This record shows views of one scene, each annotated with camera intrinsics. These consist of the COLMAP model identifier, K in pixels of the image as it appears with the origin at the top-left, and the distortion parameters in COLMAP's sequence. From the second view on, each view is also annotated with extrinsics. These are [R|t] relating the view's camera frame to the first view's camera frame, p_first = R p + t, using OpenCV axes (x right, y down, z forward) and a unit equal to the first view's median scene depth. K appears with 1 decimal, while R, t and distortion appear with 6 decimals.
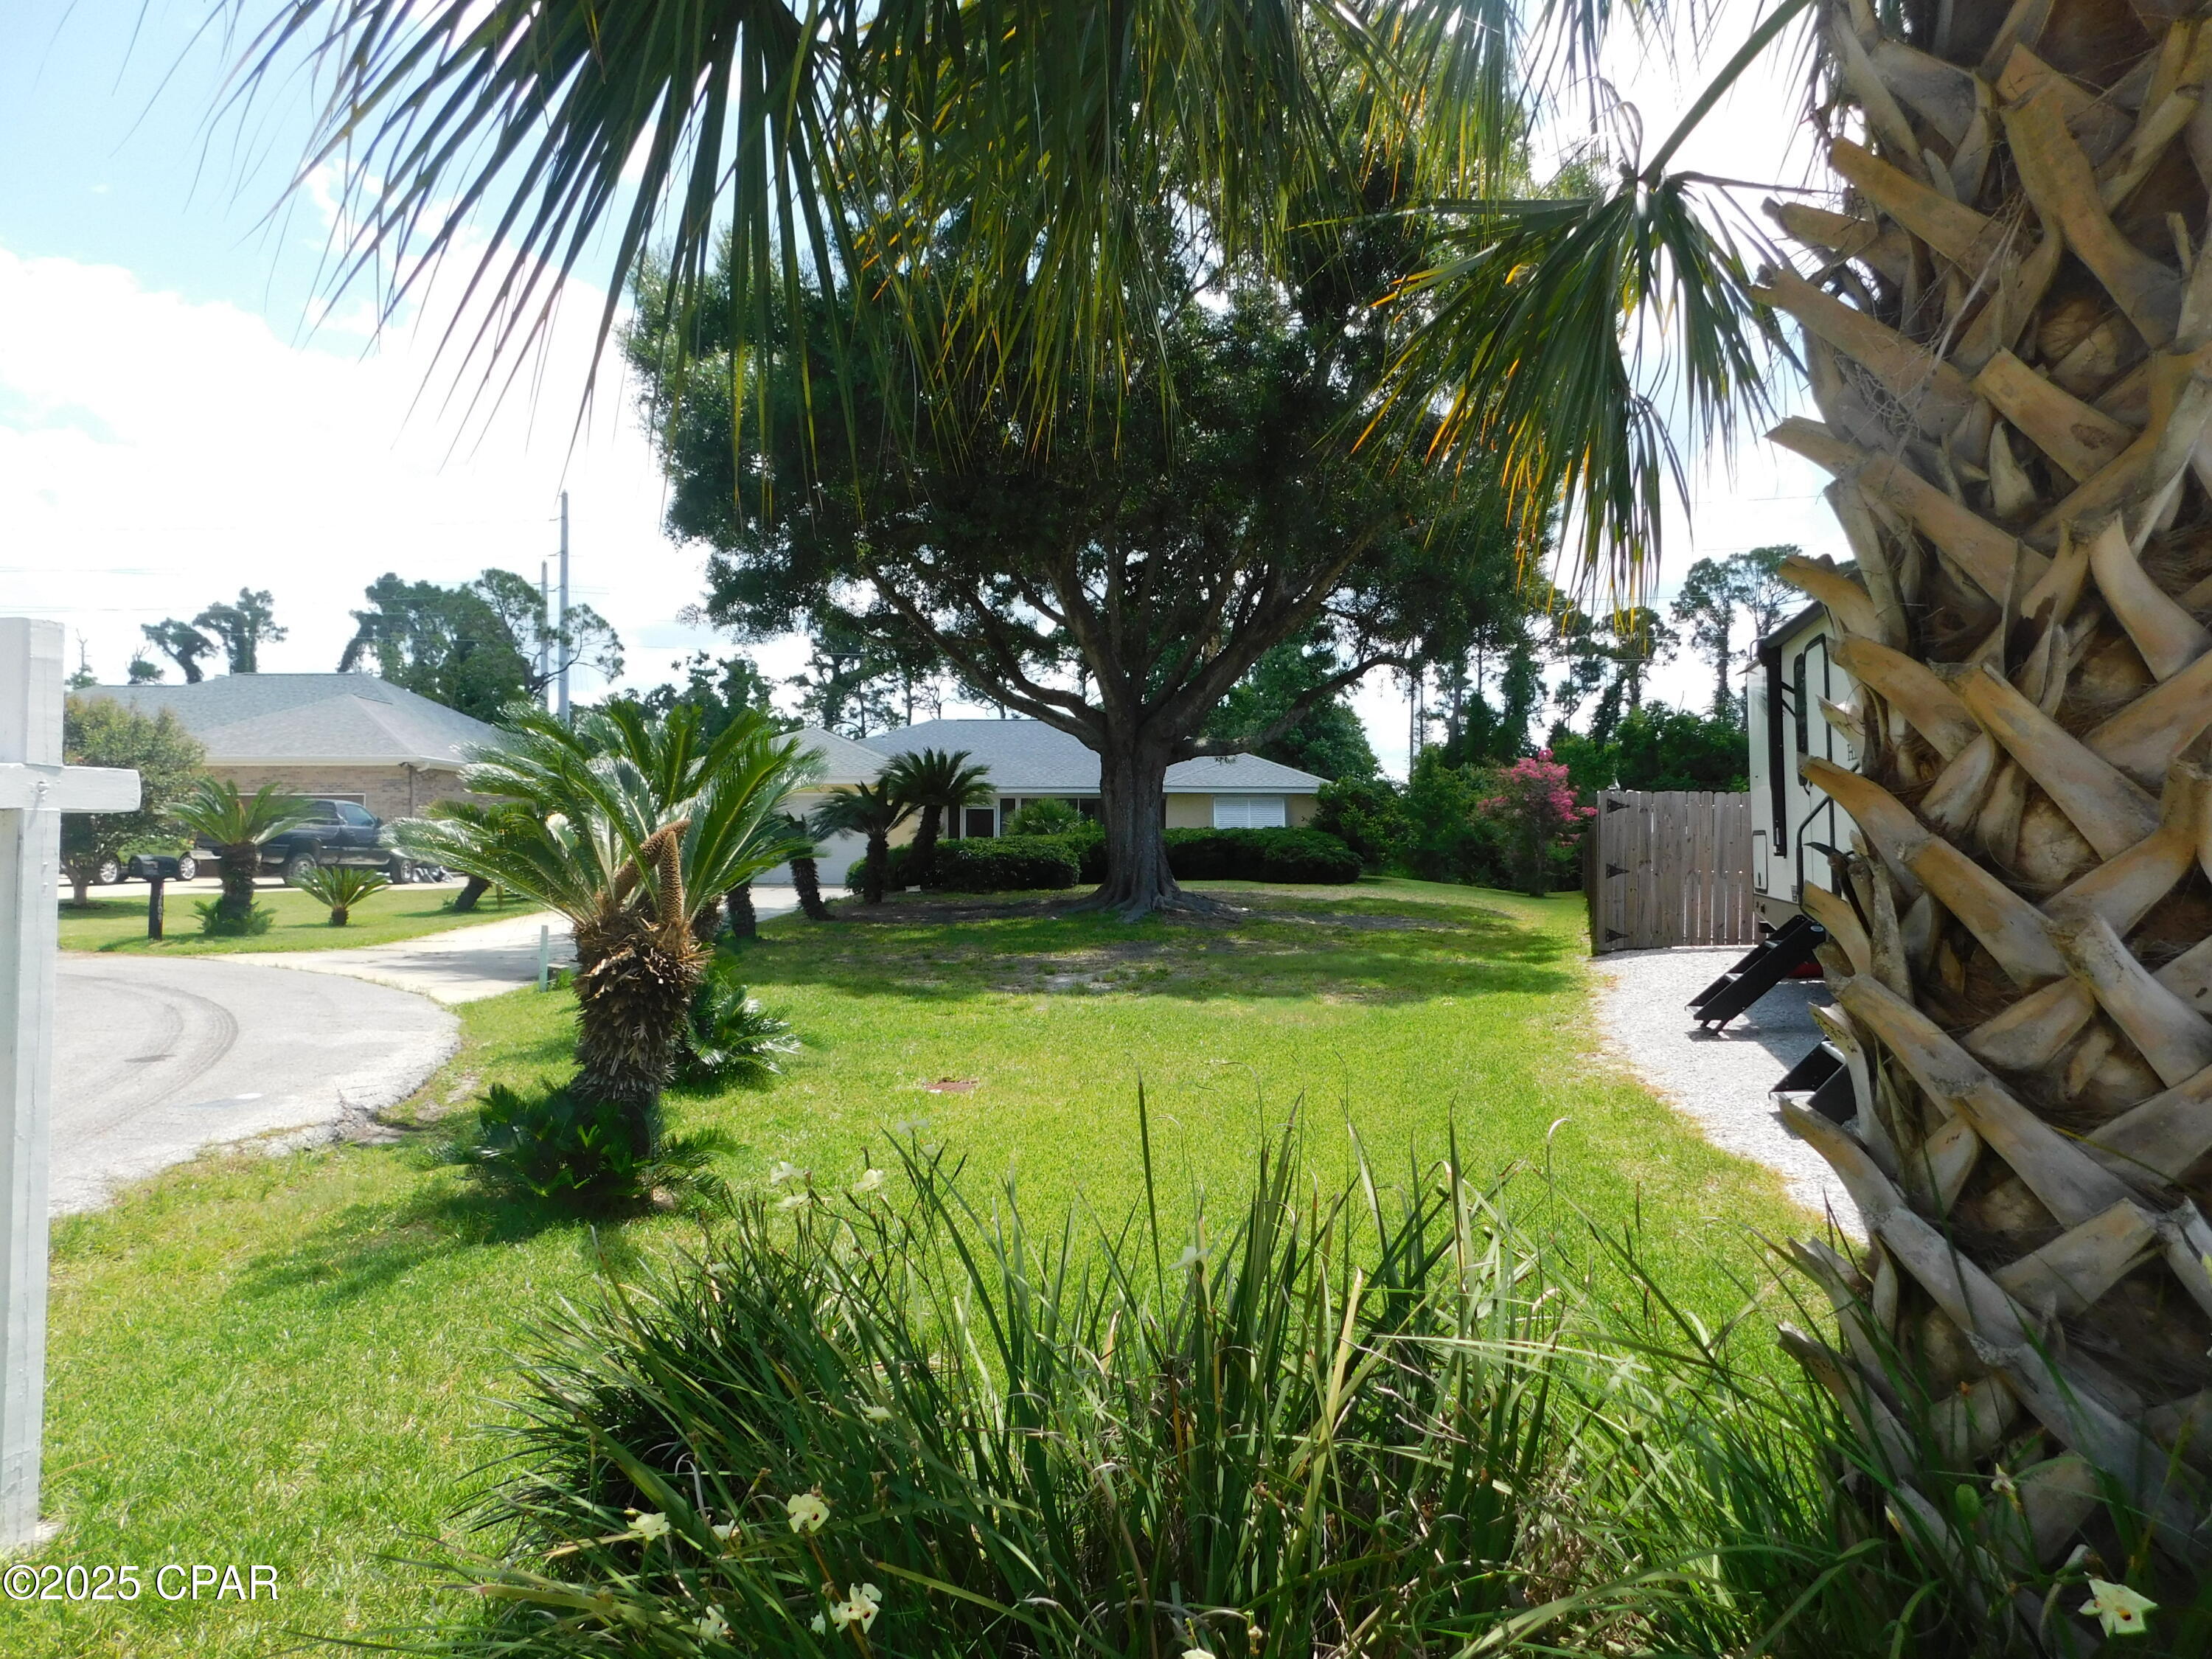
lens RADIAL K [[1464.9, 0, 1110.0], [0, 1464.9, 828.8], [0, 0, 1]] dist [-0.070916, 0.059516]
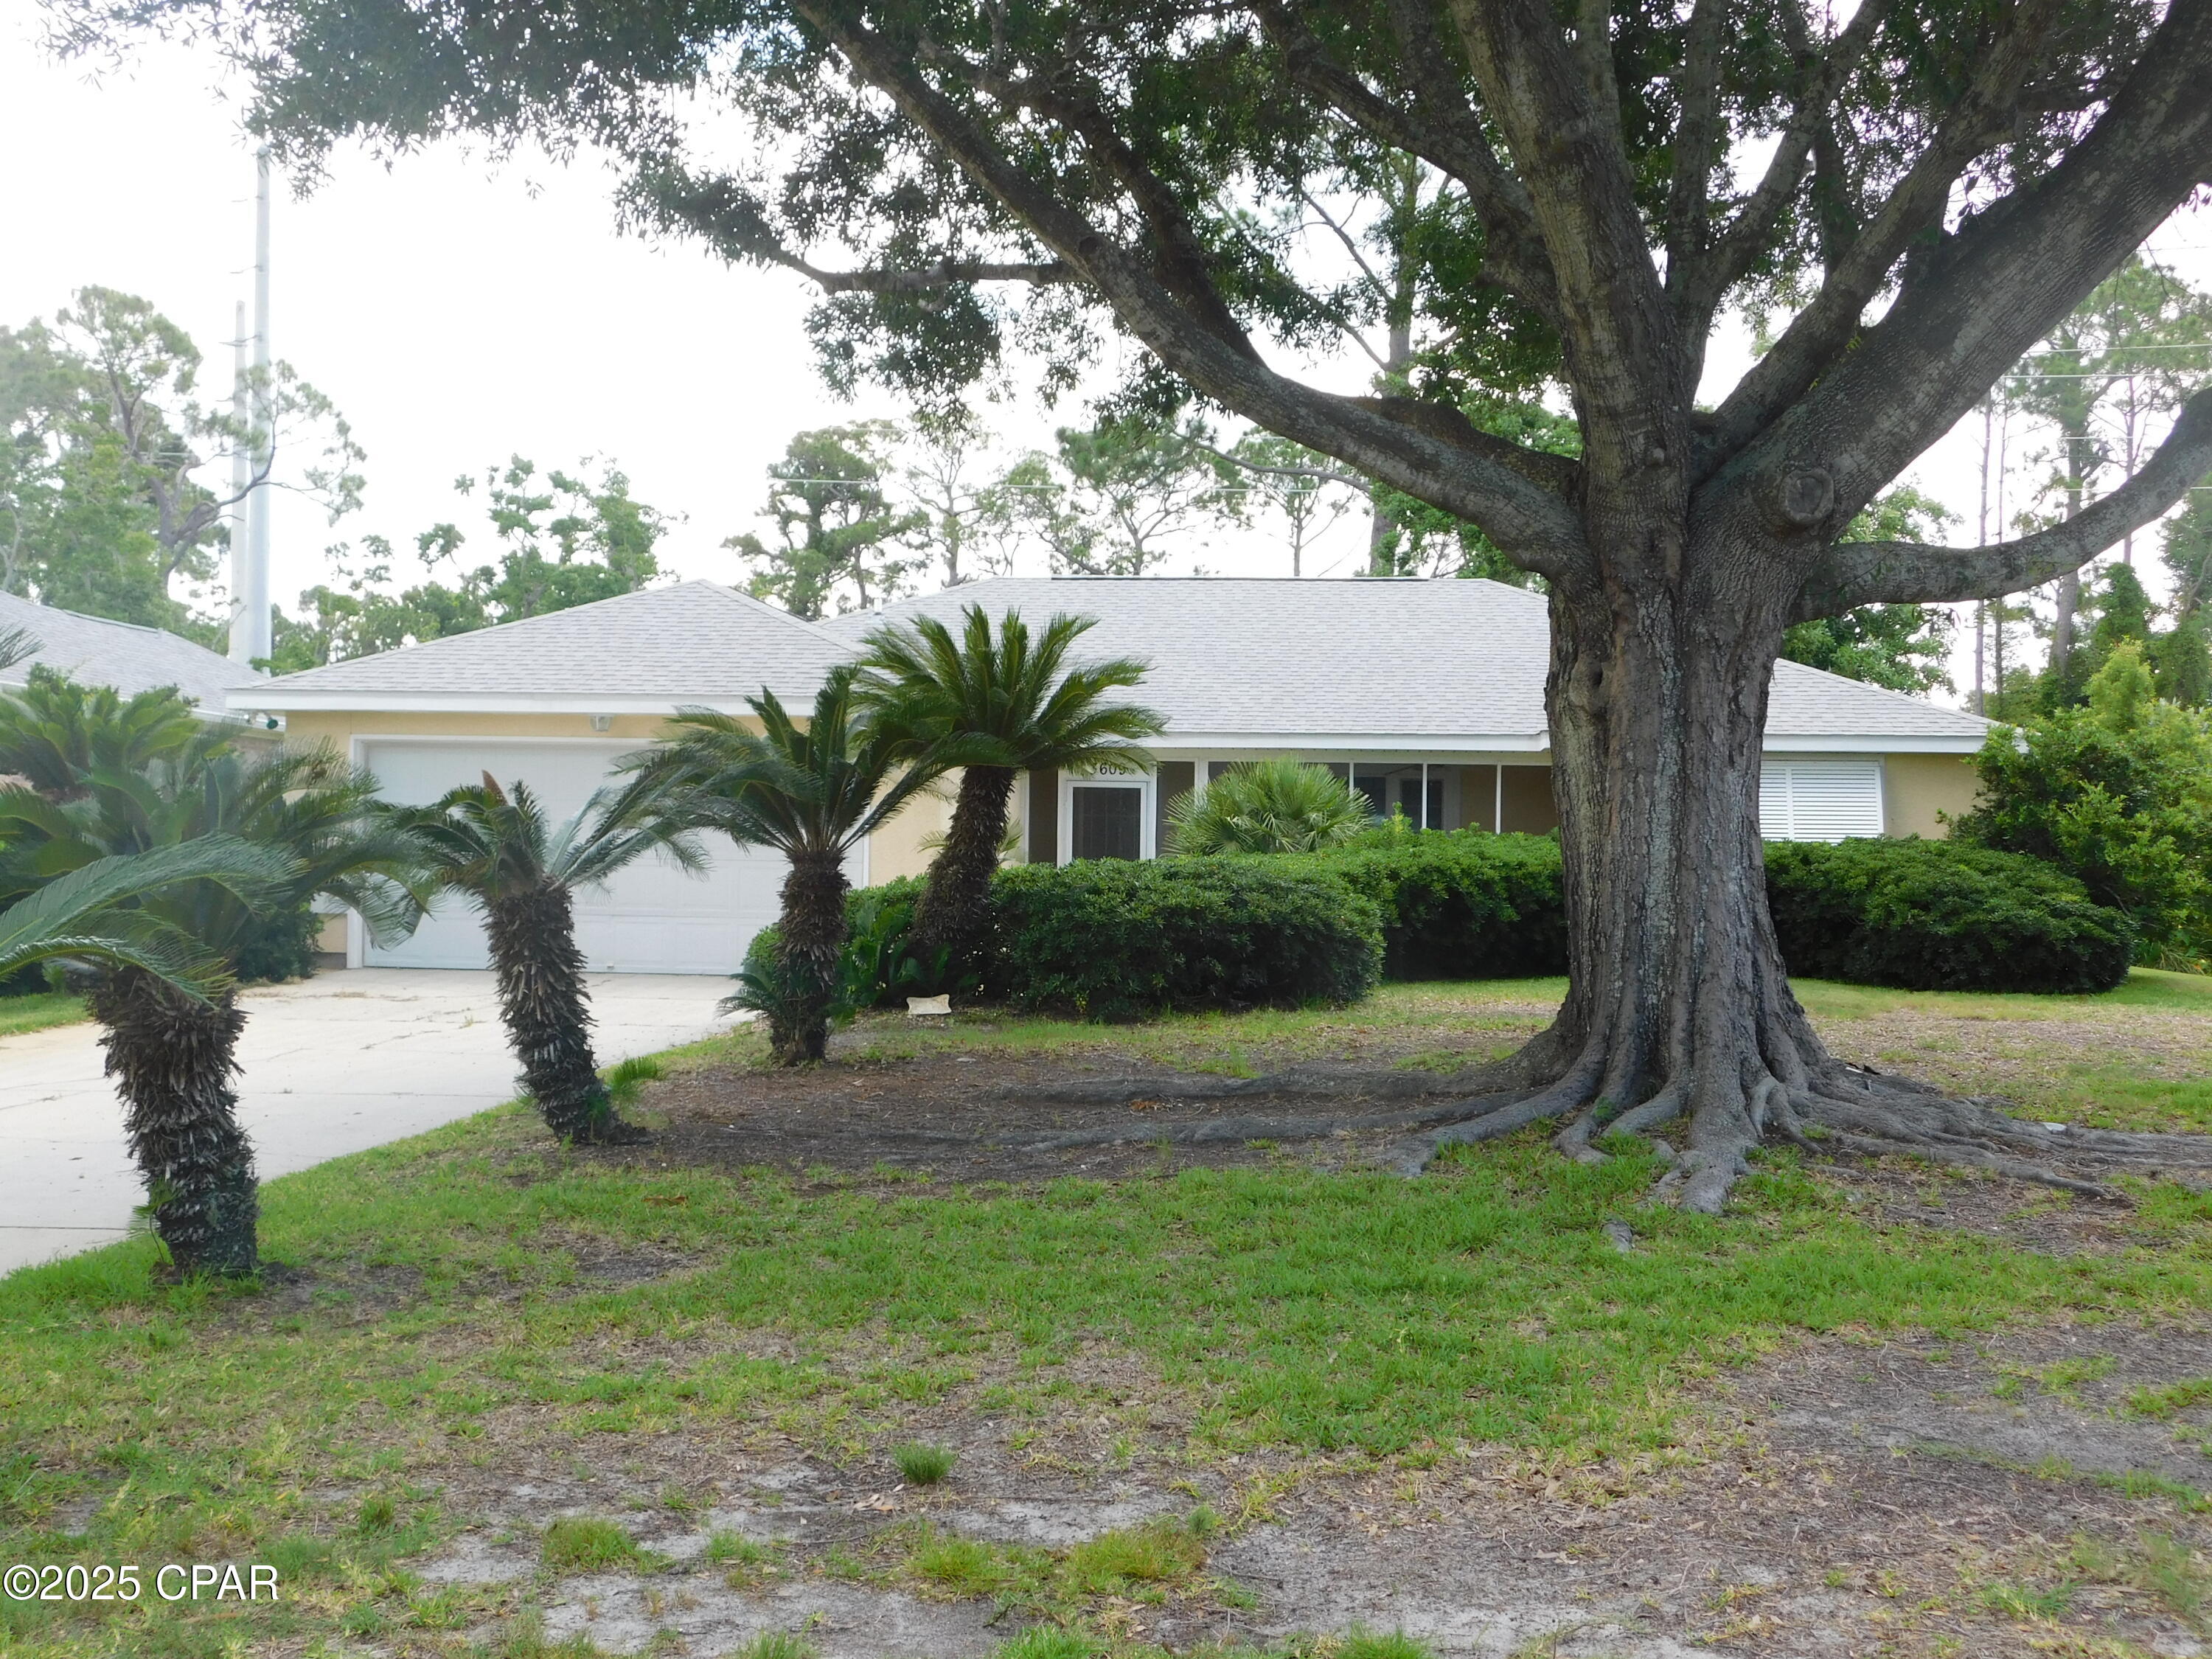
lens RADIAL K [[2641.7, 0, 1106.0], [0, 2641.7, 829.5], [0, 0, 1]] dist [-0.000498, 0.009133]
pose [[0.996755, 0.011260, -0.079704, -0.016706], [-0.011407, 0.999934, -0.001384, -0.000357], [0.079683, 0.002289, 0.996818, 0.148079]]
